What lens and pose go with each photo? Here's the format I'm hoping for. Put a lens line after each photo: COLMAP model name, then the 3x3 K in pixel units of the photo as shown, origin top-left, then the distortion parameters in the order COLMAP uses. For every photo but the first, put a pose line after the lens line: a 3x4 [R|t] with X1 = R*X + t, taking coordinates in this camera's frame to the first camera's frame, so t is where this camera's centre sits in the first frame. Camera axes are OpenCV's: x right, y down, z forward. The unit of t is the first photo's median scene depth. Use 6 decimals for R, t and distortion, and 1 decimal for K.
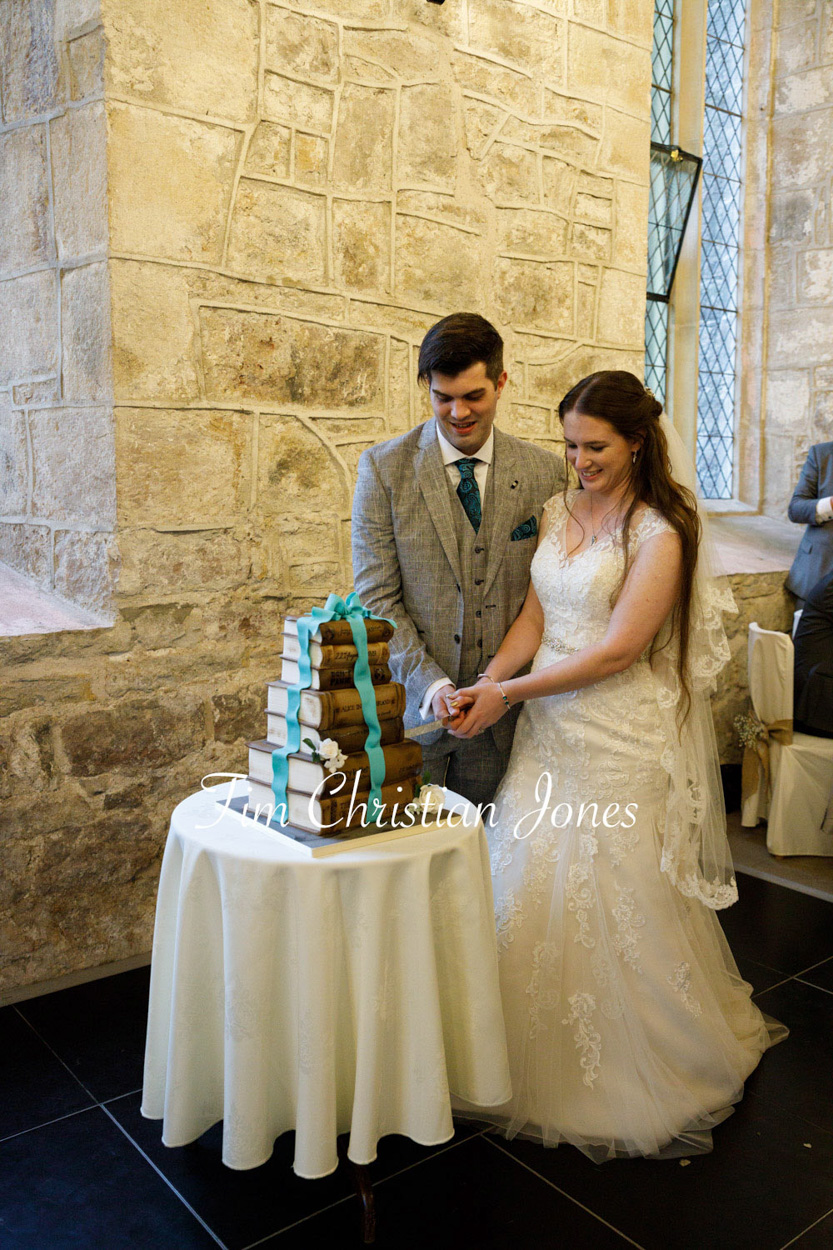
lens RADIAL K [[1069.9, 0, 414.8], [0, 1069.9, 627.7], [0, 0, 1]] dist [0.009292, 0.004086]
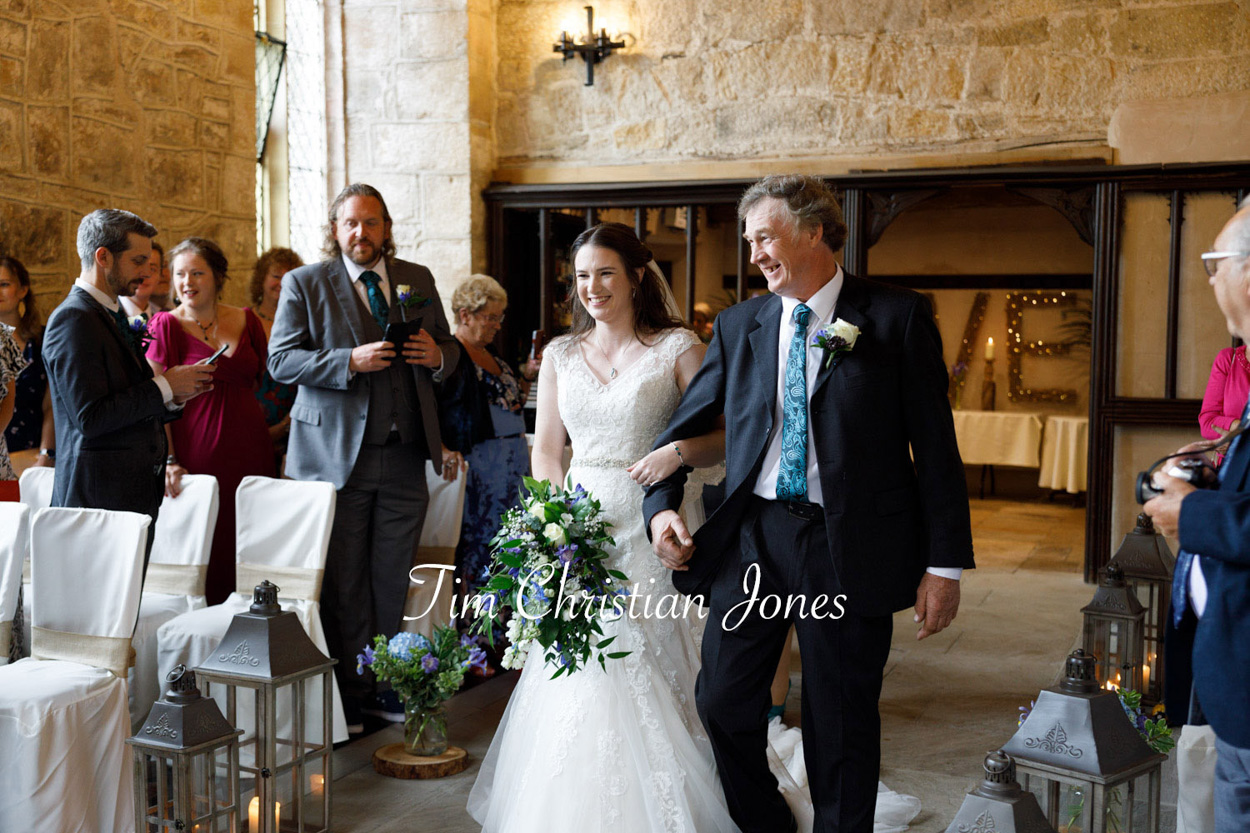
lens RADIAL K [[1507.7, 0, 624.3], [0, 1507.7, 422.1], [0, 0, 1]] dist [0.024961, 0.000000]
pose [[0.876425, -0.020201, 0.481115, -0.305525], [0.051749, 0.997285, -0.052396, 0.103576], [-0.478750, 0.070818, 0.875090, -0.841281]]
